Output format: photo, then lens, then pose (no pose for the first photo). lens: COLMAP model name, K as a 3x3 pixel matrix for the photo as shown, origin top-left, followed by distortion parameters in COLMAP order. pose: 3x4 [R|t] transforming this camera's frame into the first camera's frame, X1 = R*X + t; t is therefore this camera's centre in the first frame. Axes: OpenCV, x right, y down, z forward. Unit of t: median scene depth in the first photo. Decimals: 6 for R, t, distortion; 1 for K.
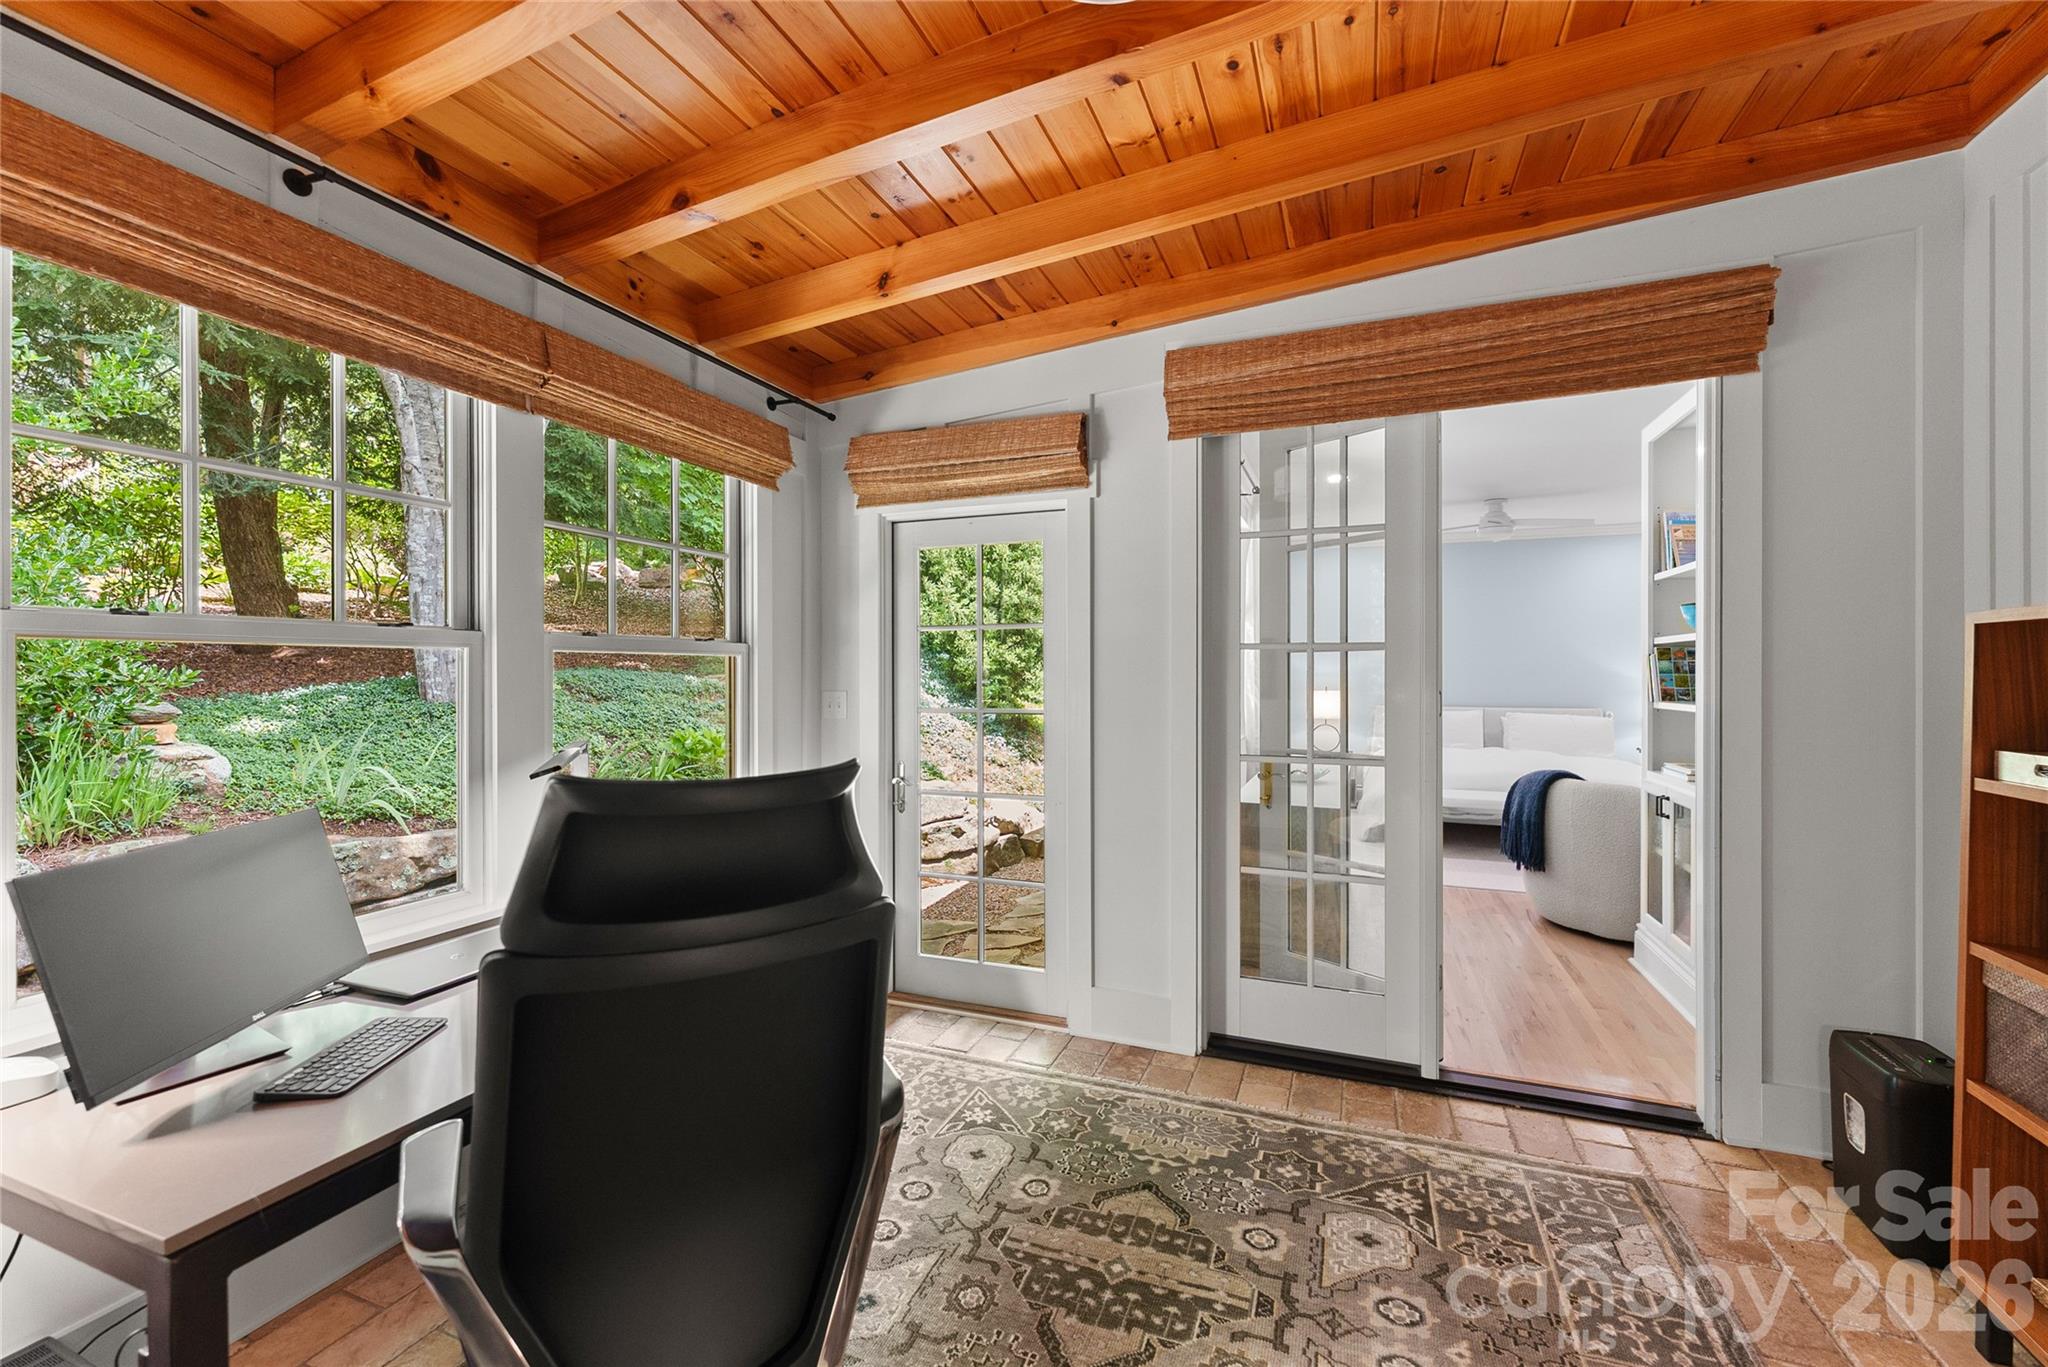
lens RADIAL K [[831.7, 0, 1030.2], [0, 831.7, 676.3], [0, 0, 1]] dist [-0.000307, -0.000110]
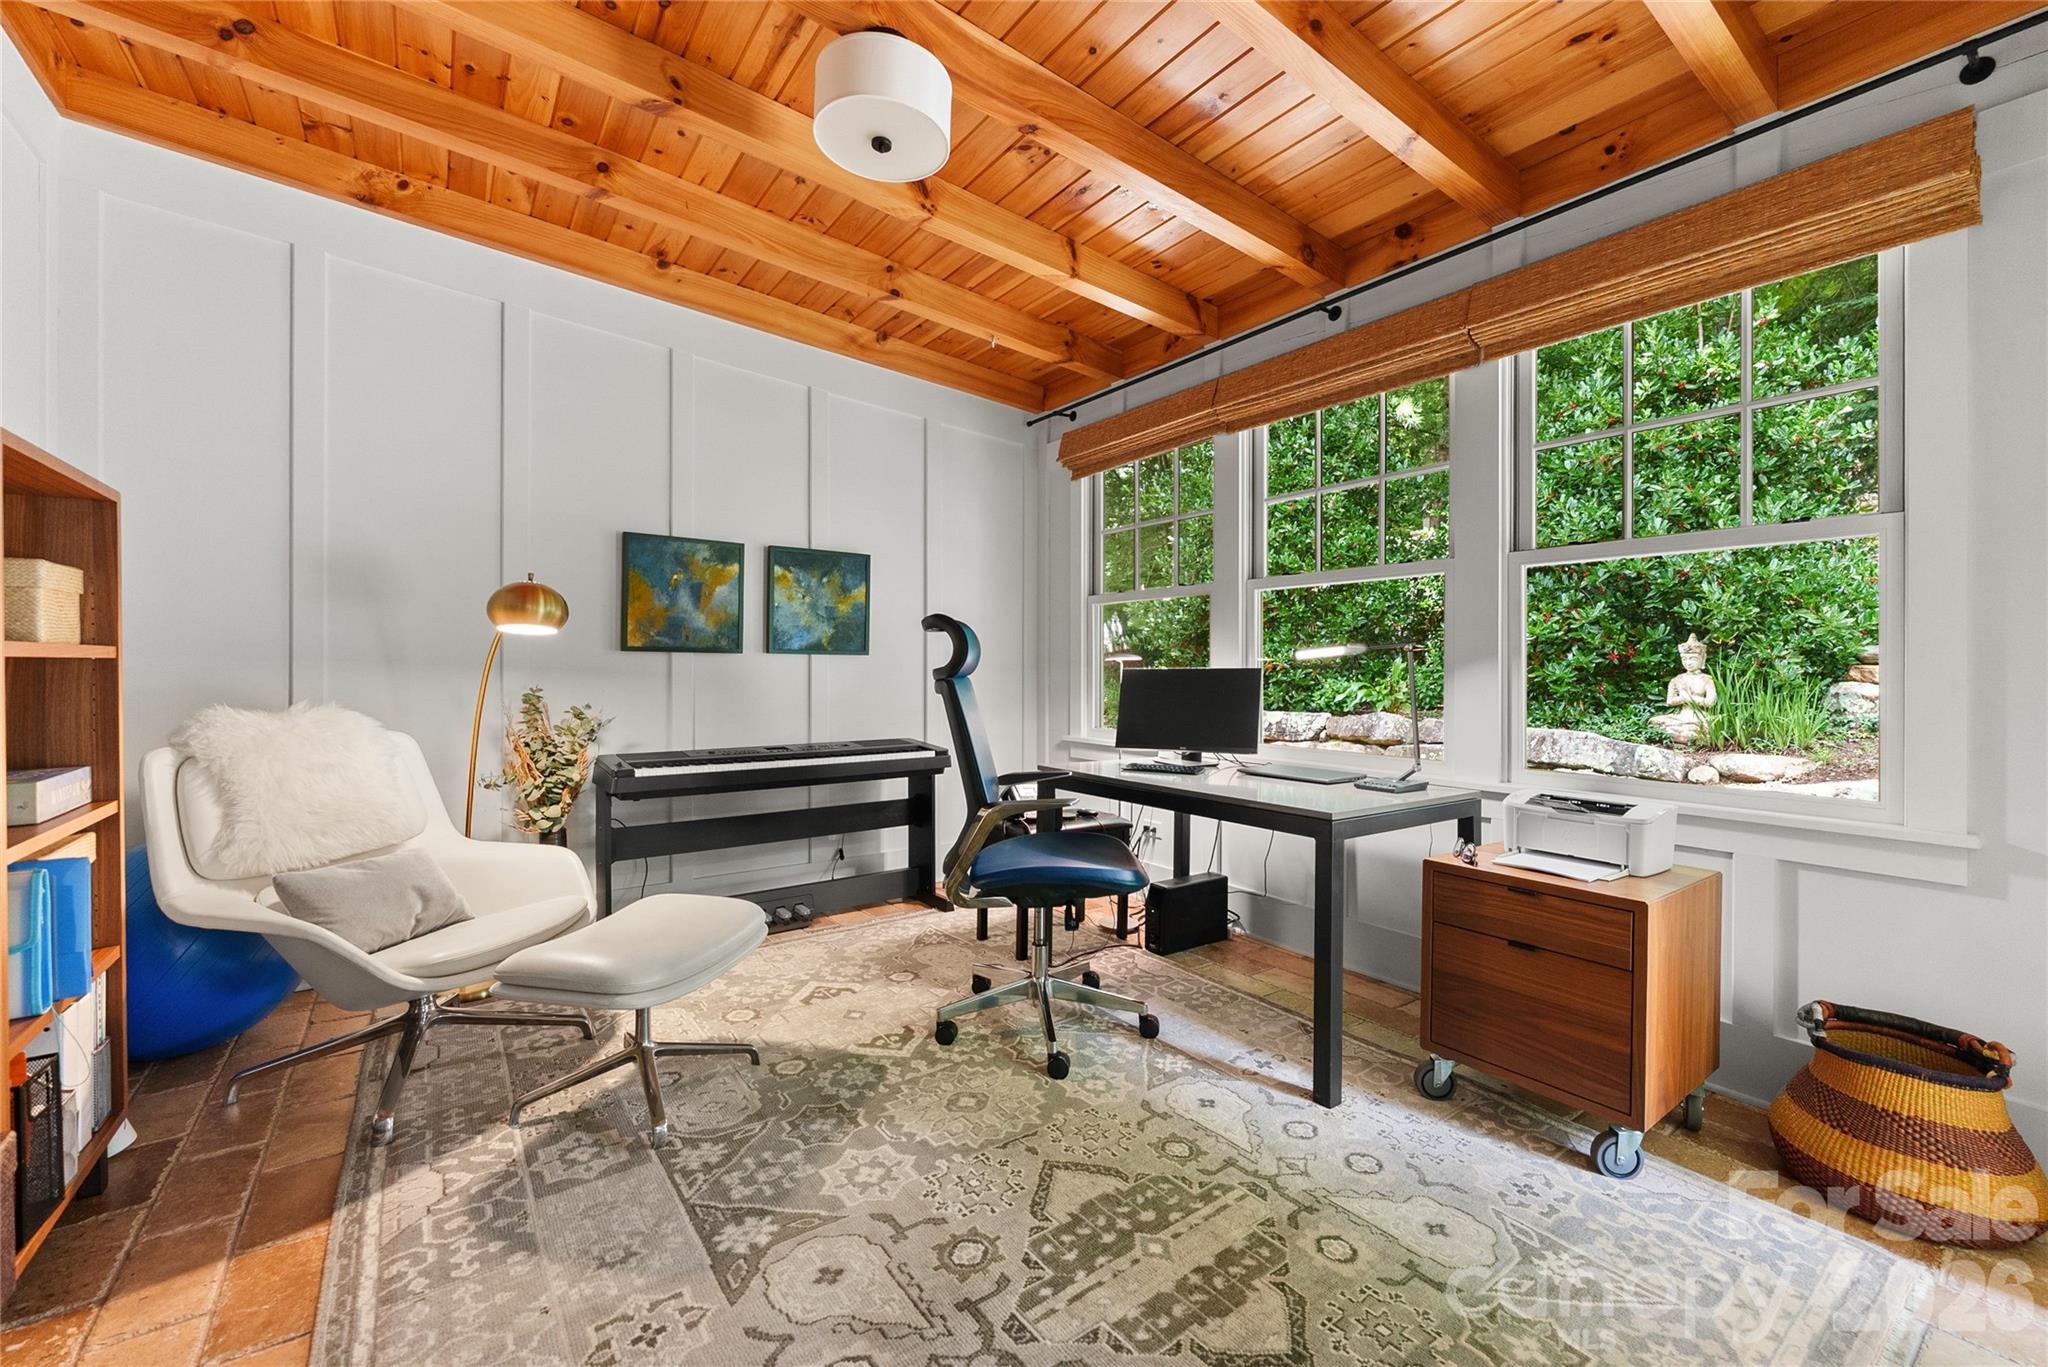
lens RADIAL K [[831.7, 0, 1028.8], [0, 831.7, 672.2], [0, 0, 1]] dist [-0.000307, -0.000110]
pose [[-0.538765, 0.006315, -0.842433, 0.878745], [-0.004881, 0.999932, 0.010617, 0.126620], [0.842442, 0.009832, -0.538697, 1.347759]]
